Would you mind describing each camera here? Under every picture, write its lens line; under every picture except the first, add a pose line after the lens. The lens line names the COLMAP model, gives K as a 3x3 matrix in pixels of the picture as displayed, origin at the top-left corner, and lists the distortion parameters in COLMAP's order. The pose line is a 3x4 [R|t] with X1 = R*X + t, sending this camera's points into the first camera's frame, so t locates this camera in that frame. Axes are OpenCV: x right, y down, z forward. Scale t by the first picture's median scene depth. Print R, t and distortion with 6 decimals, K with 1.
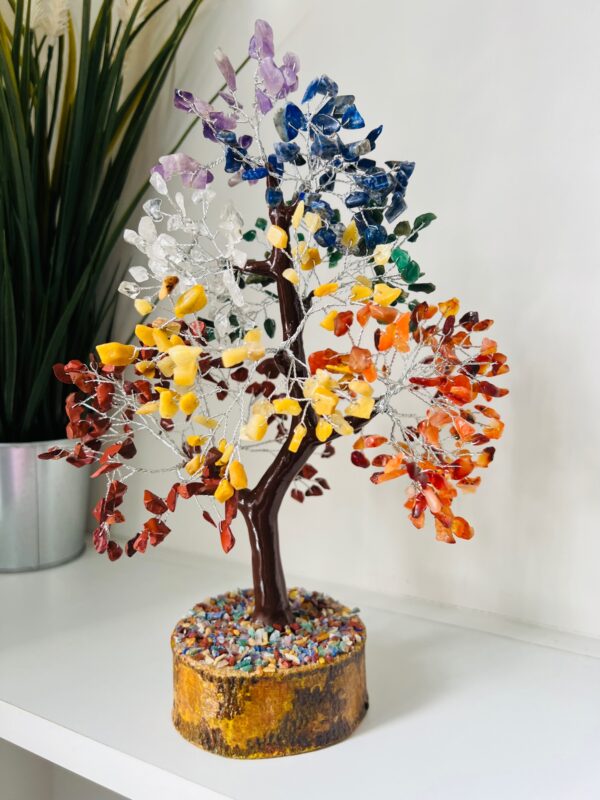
lens RADIAL K [[617.5, 0, 291.8], [0, 617.5, 398.1], [0, 0, 1]] dist [-0.023365, -0.005957]
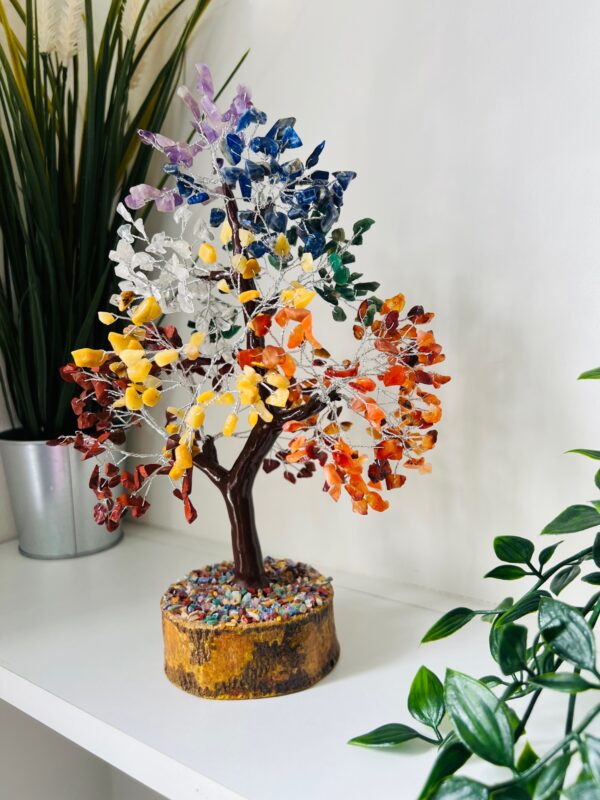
lens RADIAL K [[617.5, 0, 306.4], [0, 617.5, 401.6], [0, 0, 1]] dist [-0.023365, -0.005957]
pose [[0.986642, -0.022993, -0.161273, 0.288883], [0.026940, 0.999388, 0.022330, -0.001406], [0.160661, -0.026376, 0.986657, -0.111126]]
